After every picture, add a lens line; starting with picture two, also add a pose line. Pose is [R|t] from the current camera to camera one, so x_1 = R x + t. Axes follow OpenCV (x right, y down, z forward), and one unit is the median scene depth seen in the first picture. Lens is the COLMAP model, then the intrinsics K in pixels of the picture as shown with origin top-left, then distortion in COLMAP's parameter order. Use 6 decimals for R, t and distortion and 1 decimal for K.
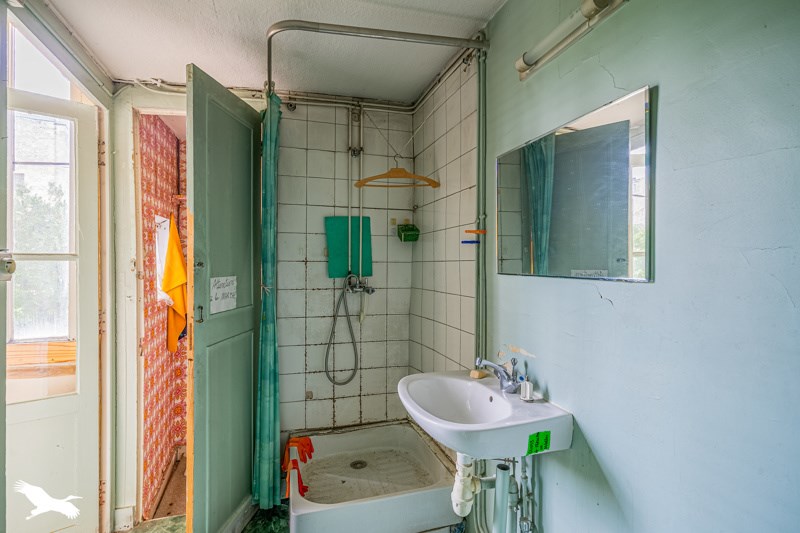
lens RADIAL K [[379.7, 0, 395.4], [0, 379.7, 268.2], [0, 0, 1]] dist [-0.000525, 0.000111]
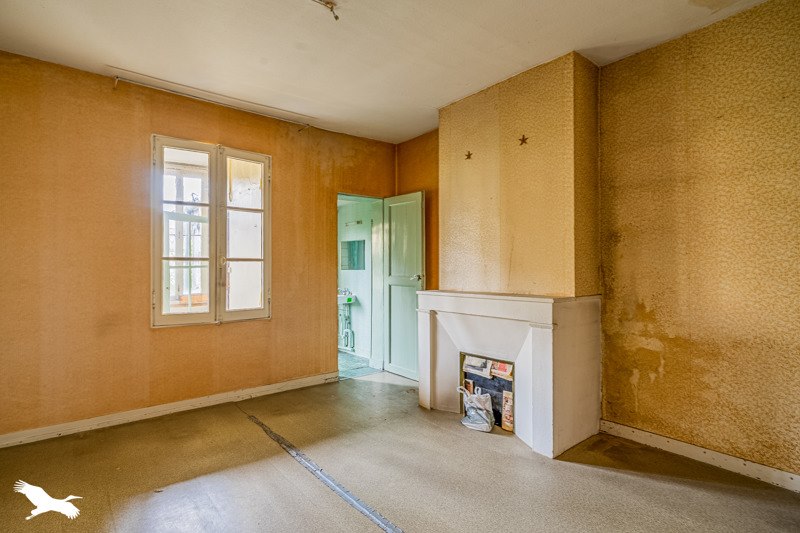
lens RADIAL K [[401.1, 0, 399.2], [0, 401.1, 263.2], [0, 0, 1]] dist [-0.000541, -0.000139]
pose [[0.911492, -0.003012, 0.411308, -0.636952], [0.003369, 0.999994, -0.000145, -0.042274], [-0.411305, 0.001518, 0.911497, -2.159428]]
